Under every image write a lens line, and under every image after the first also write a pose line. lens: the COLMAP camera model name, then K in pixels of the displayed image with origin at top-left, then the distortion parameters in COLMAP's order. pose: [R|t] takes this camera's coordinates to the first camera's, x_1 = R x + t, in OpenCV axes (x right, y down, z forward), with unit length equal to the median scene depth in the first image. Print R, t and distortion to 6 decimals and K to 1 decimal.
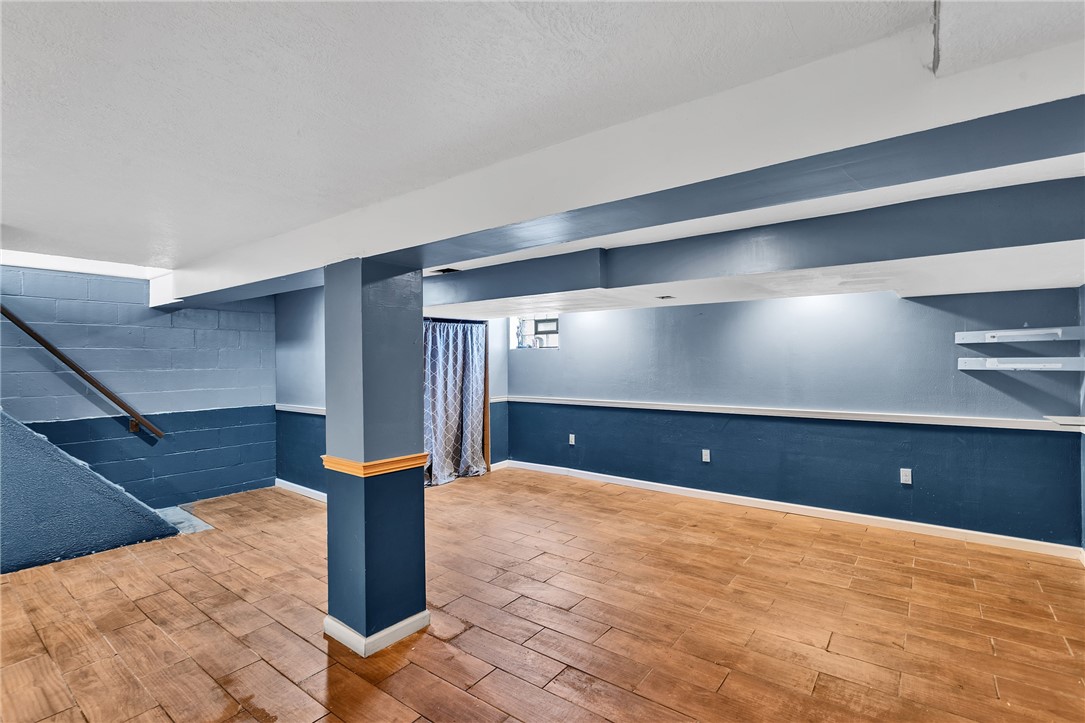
lens RADIAL K [[509.5, 0, 534.3], [0, 509.5, 363.2], [0, 0, 1]] dist [0.002394, 0.001004]
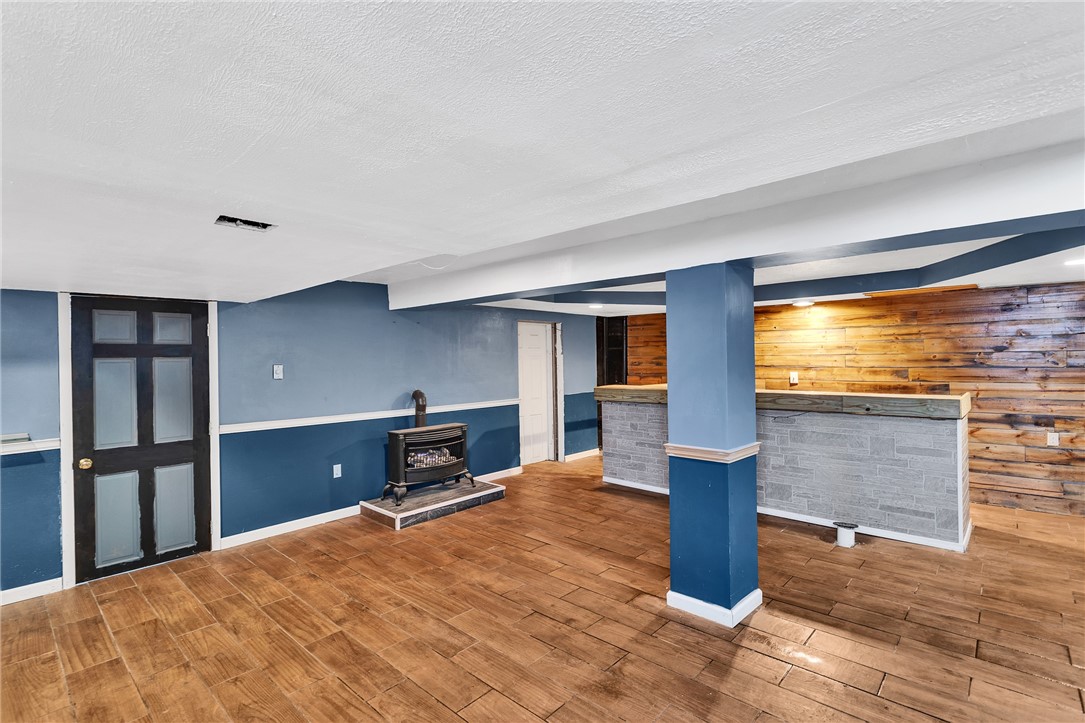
lens RADIAL K [[509.5, 0, 536.6], [0, 509.5, 360.0], [0, 0, 1]] dist [0.002394, 0.001004]
pose [[-0.996352, 0.024188, 0.081837, -0.019373], [0.025013, 0.999646, 0.009069, -0.009772], [-0.081589, 0.011083, -0.996604, 1.264199]]
